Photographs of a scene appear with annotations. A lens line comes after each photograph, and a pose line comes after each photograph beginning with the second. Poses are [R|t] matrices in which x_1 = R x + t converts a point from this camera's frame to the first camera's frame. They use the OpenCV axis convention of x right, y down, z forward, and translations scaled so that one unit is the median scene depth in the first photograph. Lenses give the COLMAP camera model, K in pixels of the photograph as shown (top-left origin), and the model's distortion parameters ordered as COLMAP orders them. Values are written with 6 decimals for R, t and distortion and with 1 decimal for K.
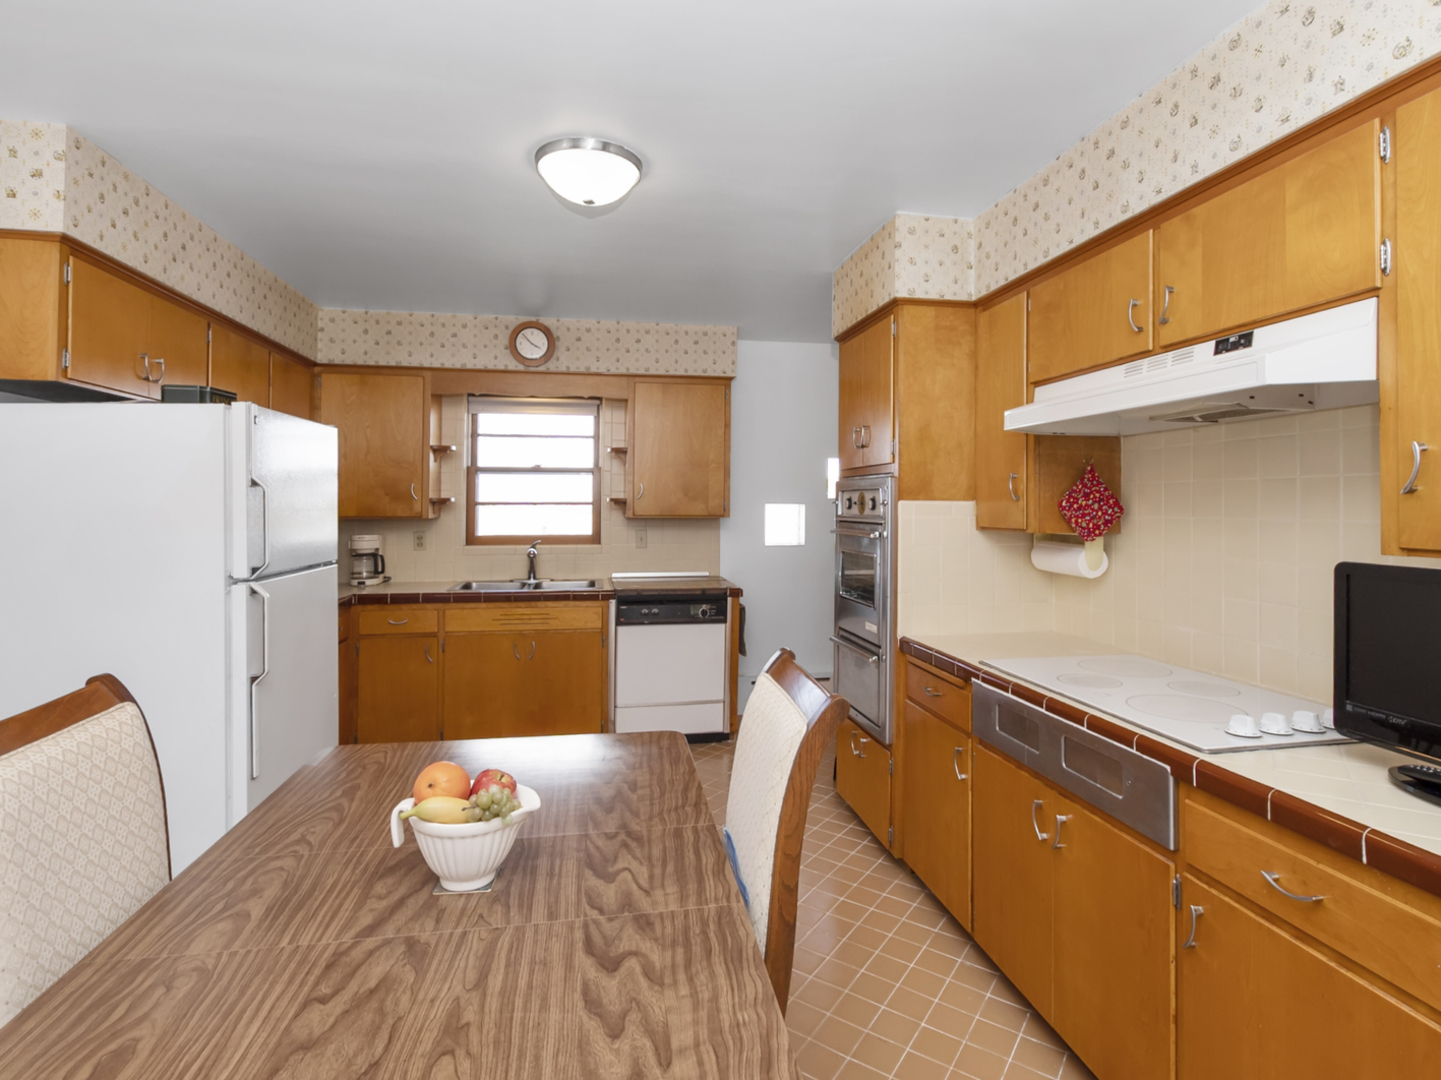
lens RADIAL K [[816.5, 0, 720.5], [0, 816.5, 540.0], [0, 0, 1]] dist [-0.031654, 0.000559]
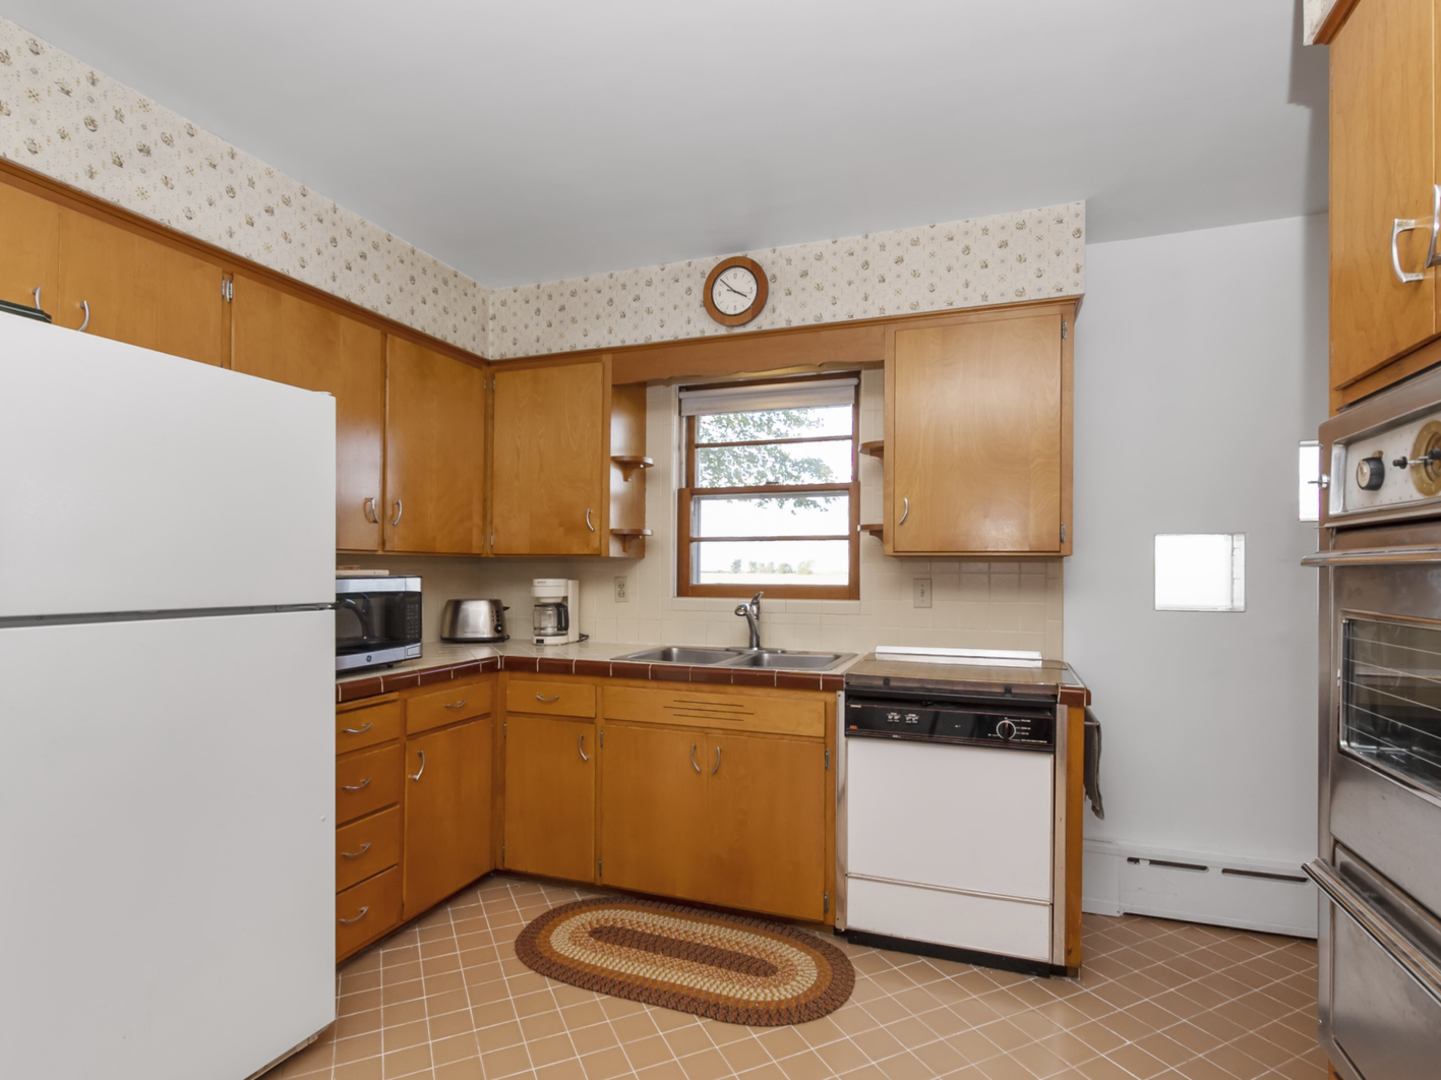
lens RADIAL K [[744.4, 0, 723.8], [0, 744.4, 566.8], [0, 0, 1]] dist [0.003035, 0.000101]
pose [[0.860623, 0.000007, -0.509243, 0.068299], [-0.026635, 0.998632, -0.045000, 0.009557], [0.508546, 0.052291, 0.859446, 0.482808]]
